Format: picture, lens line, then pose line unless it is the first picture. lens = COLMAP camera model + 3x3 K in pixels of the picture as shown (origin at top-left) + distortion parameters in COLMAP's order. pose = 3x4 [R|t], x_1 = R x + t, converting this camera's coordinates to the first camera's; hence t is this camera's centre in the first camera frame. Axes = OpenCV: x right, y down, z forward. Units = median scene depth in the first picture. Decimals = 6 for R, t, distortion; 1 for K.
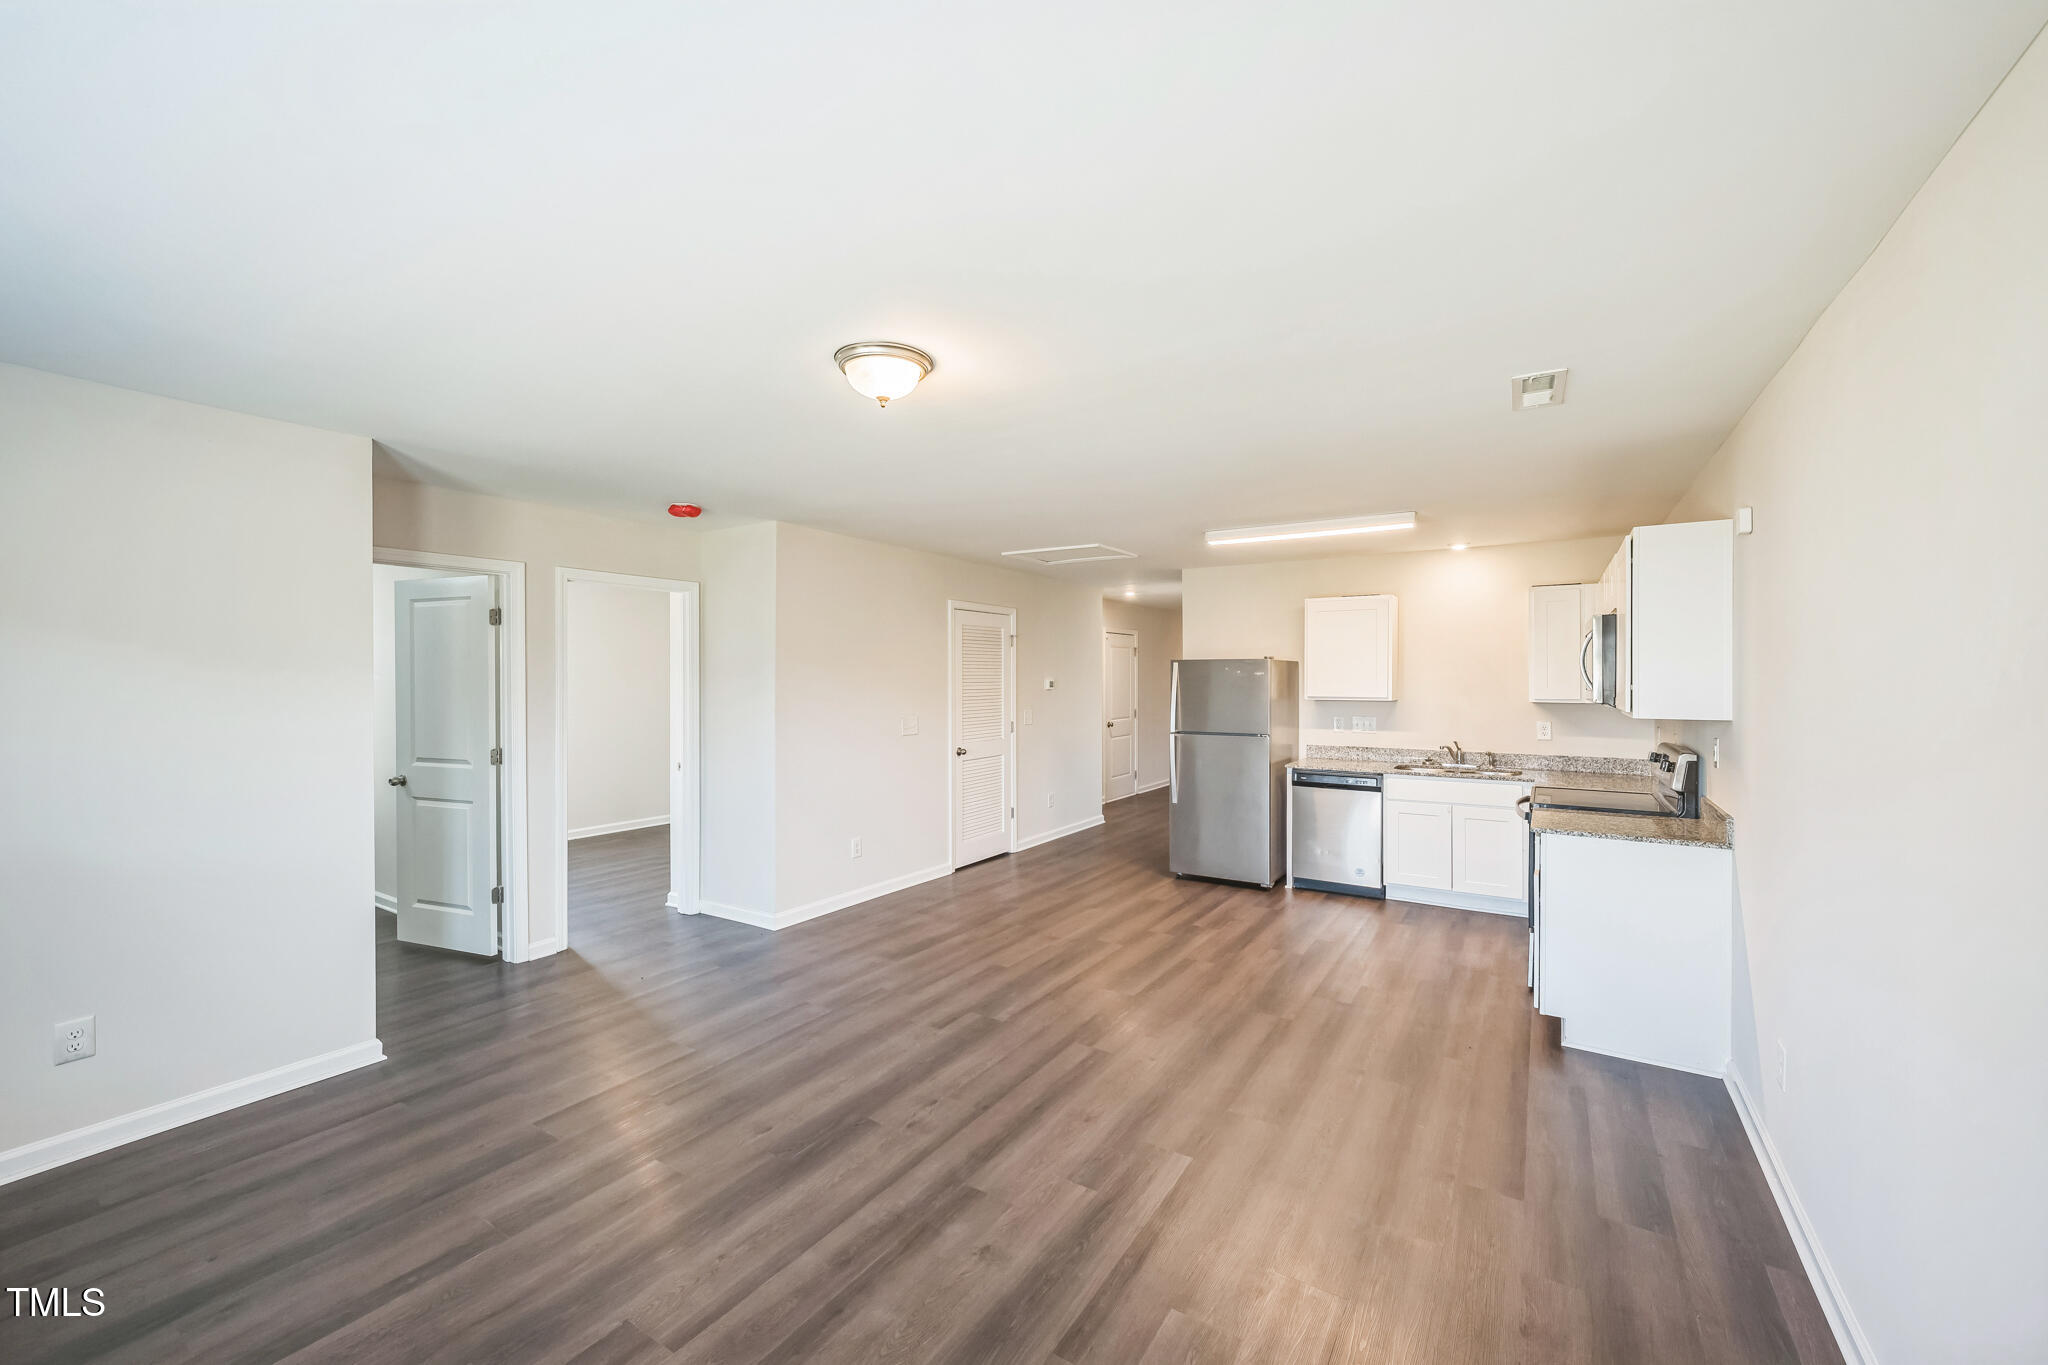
lens RADIAL K [[818.5, 0, 1024.8], [0, 818.5, 693.6], [0, 0, 1]] dist [-0.000934, 0.000260]
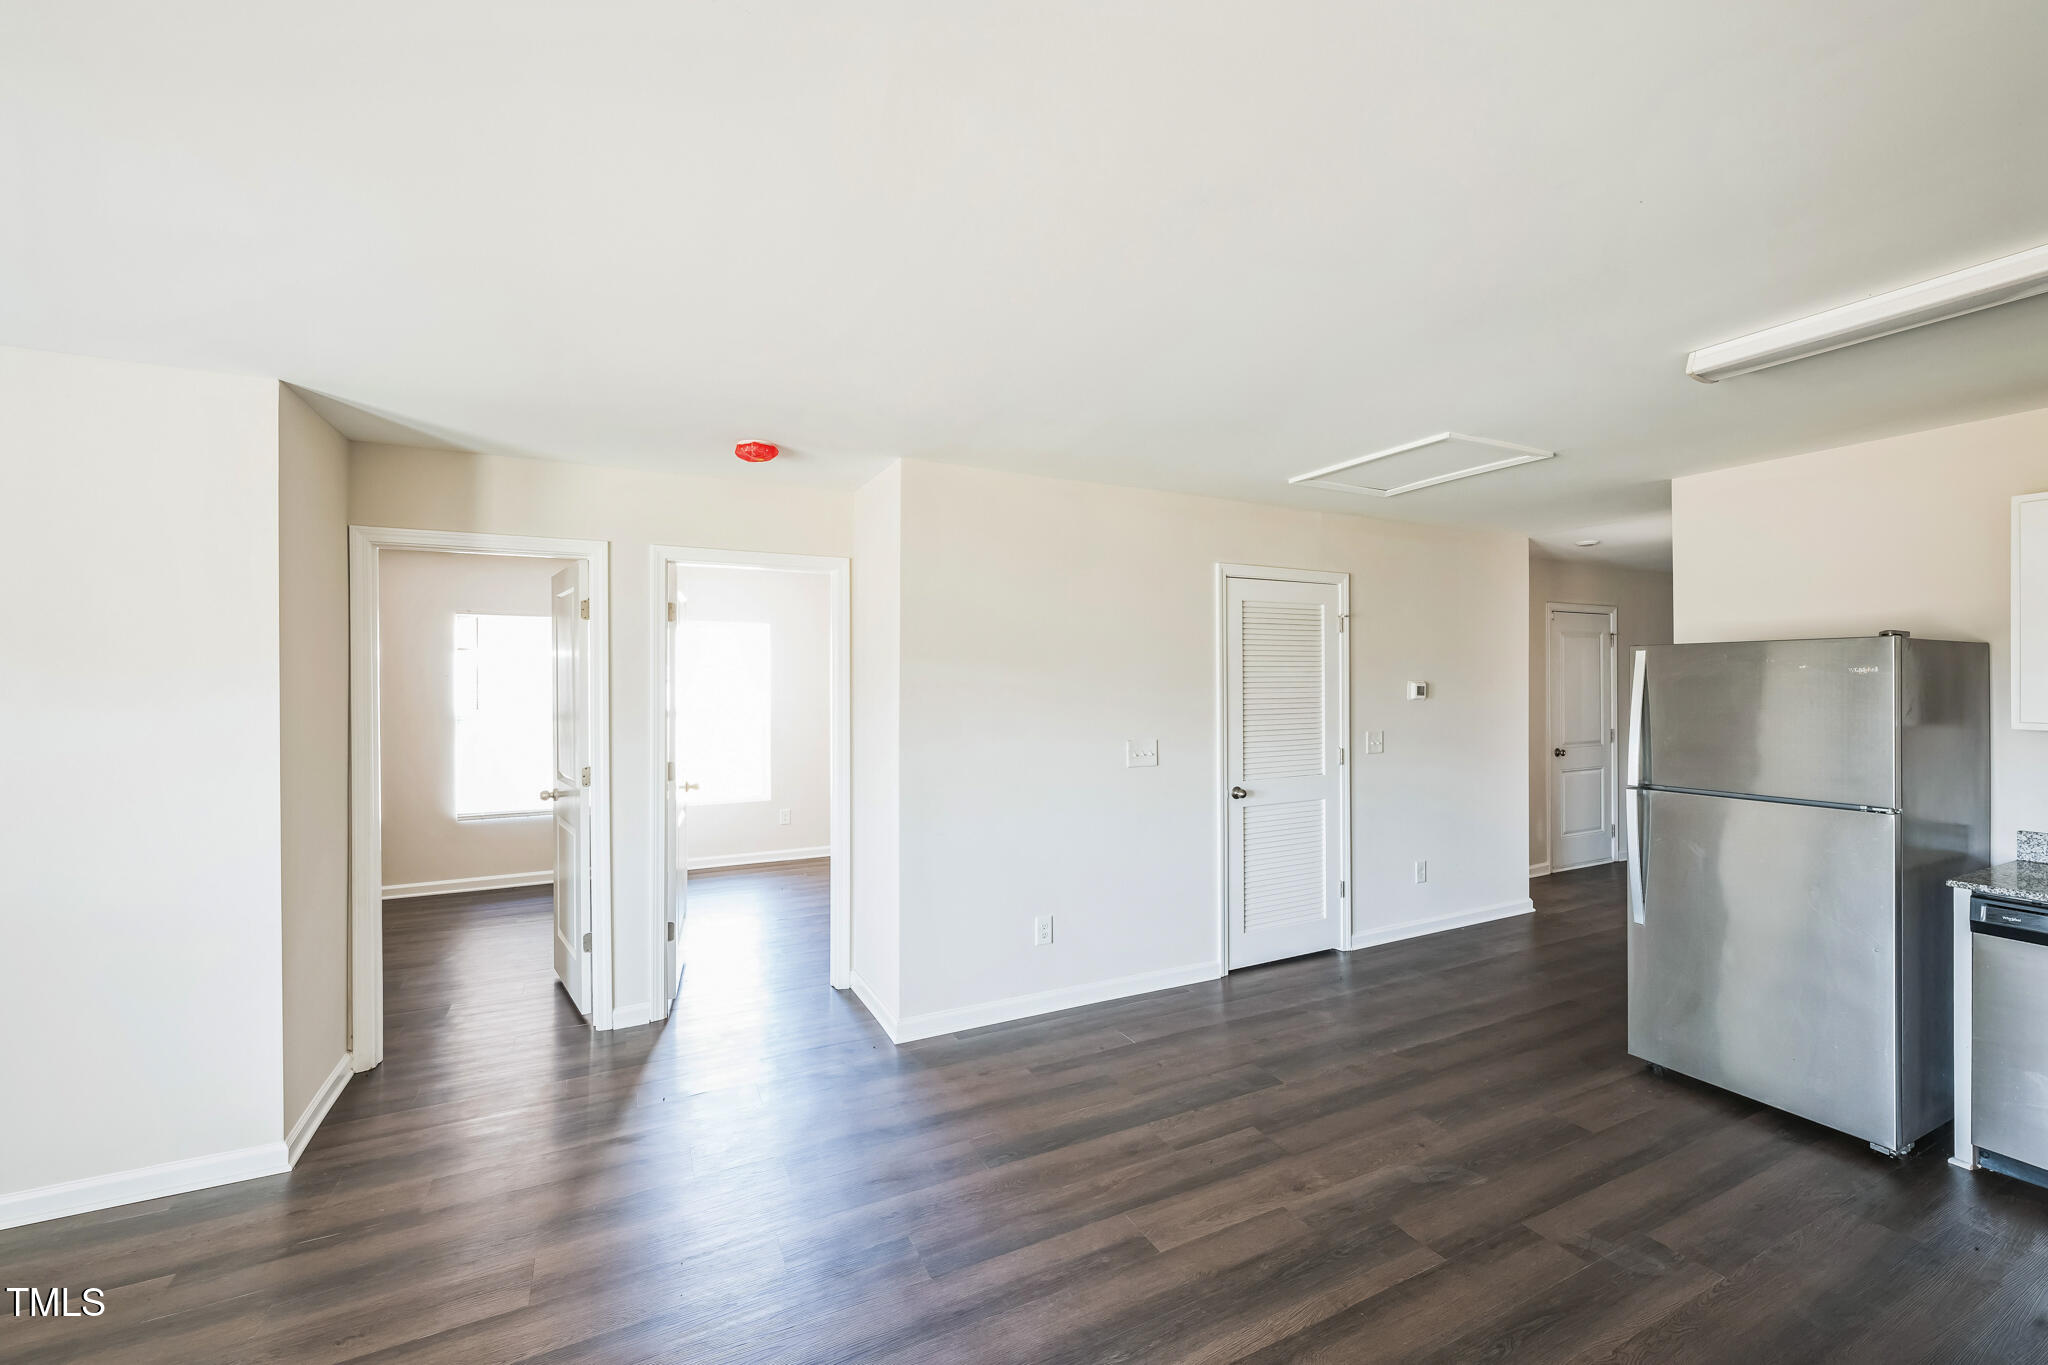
lens RADIAL K [[818.5, 0, 1021.5], [0, 818.5, 682.0], [0, 0, 1]] dist [-0.000934, 0.000260]
pose [[0.858333, -0.001345, -0.513091, 0.122624], [-0.008470, 0.999823, -0.016789, -0.006583], [0.513023, 0.018756, 0.858170, 0.382233]]
